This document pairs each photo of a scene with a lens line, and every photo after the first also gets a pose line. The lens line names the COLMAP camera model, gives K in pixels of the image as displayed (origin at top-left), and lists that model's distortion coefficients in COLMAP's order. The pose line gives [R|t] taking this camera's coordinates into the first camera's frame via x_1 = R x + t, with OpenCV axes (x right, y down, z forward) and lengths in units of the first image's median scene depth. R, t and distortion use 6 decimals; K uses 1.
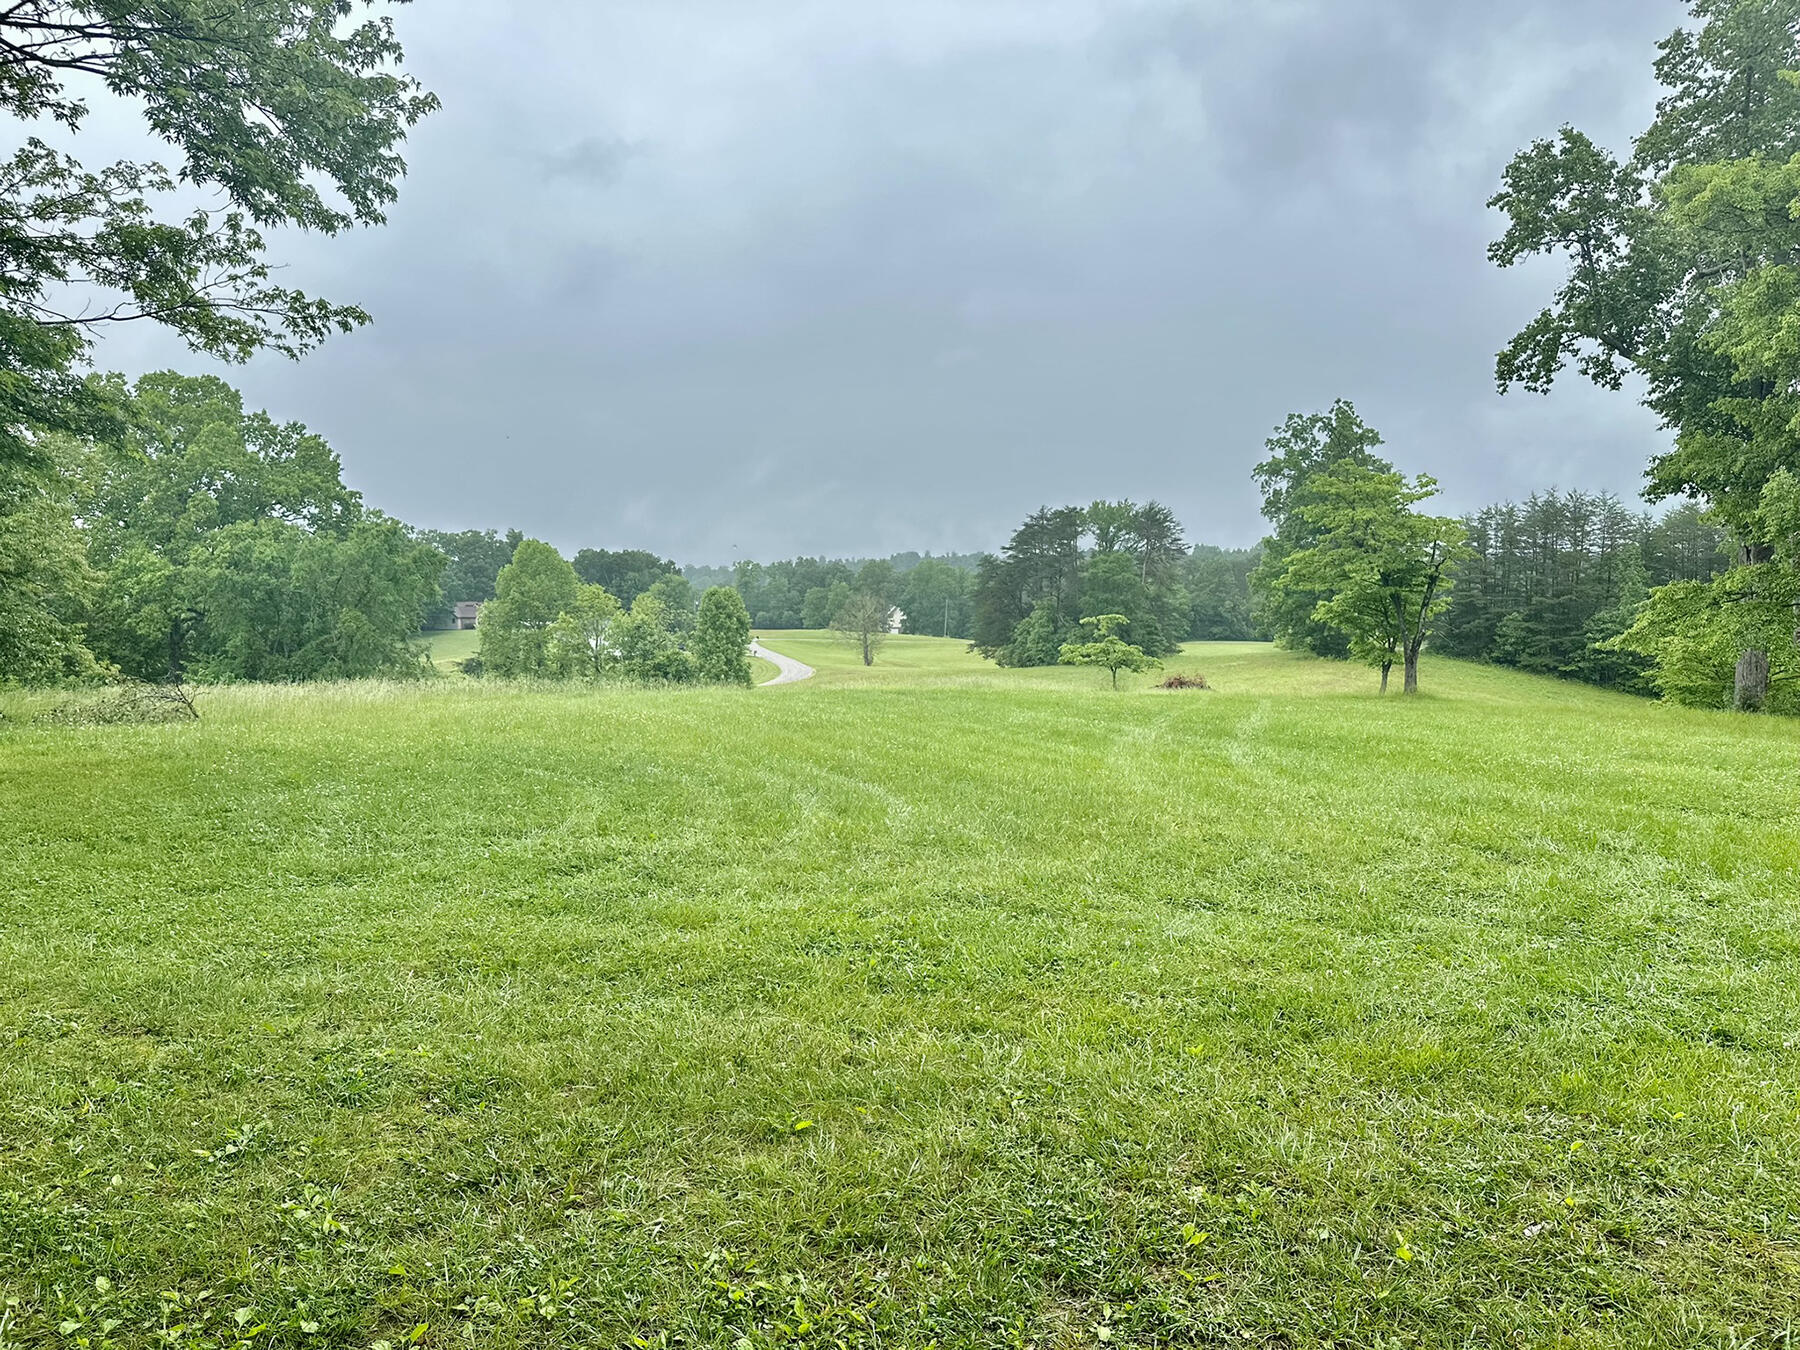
lens RADIAL K [[1265.4, 0, 881.0], [0, 1265.4, 679.4], [0, 0, 1]] dist [0.045788, -0.053371]
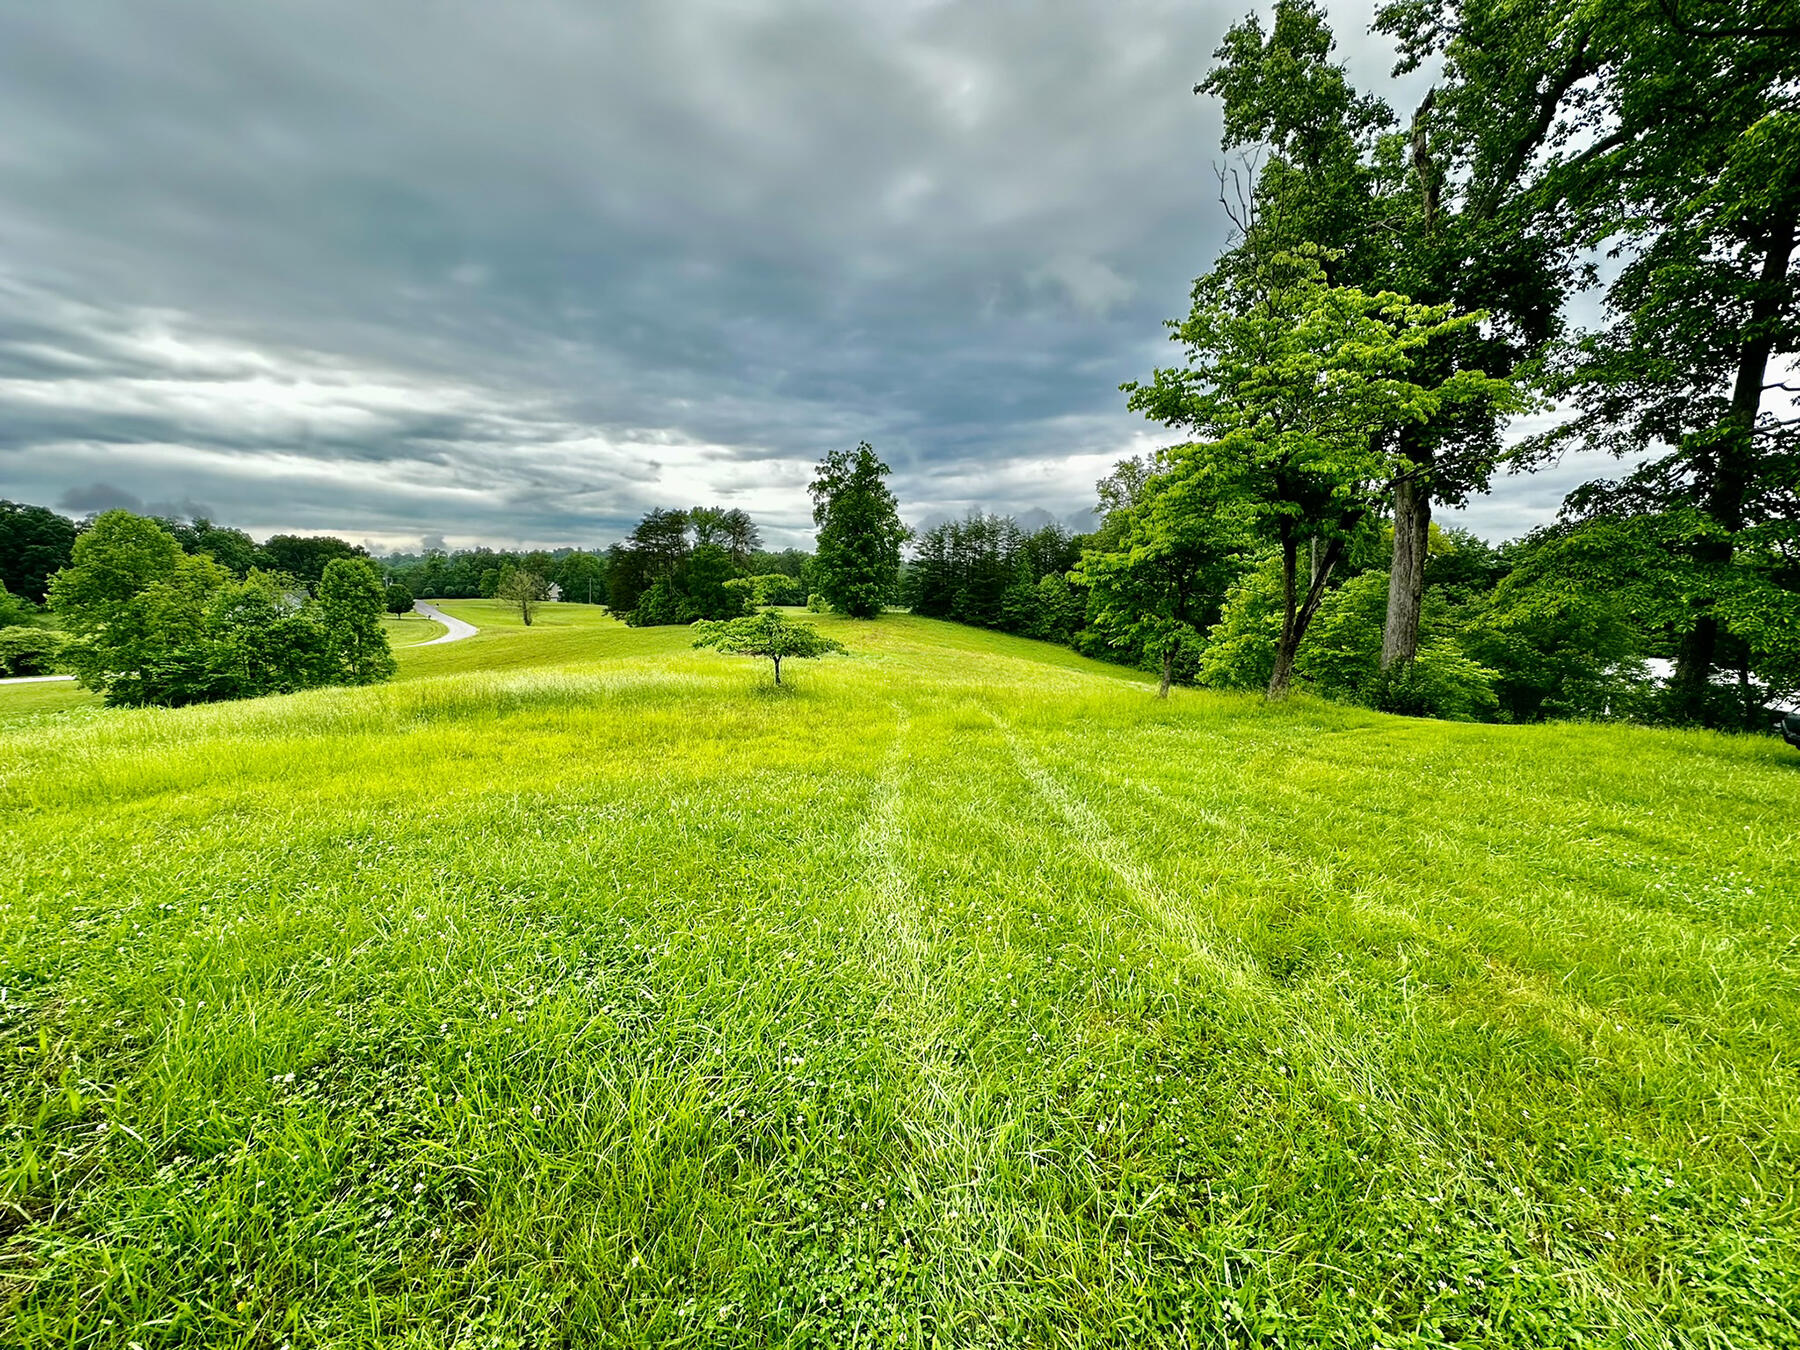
lens RADIAL K [[721.8, 0, 898.6], [0, 721.8, 686.2], [0, 0, 1]] dist [-0.010197, 0.002010]
pose [[0.901966, -0.050621, 0.428831, 0.066742], [0.015884, 0.996322, 0.084201, -0.020022], [-0.431516, -0.069135, 0.899452, 0.575293]]
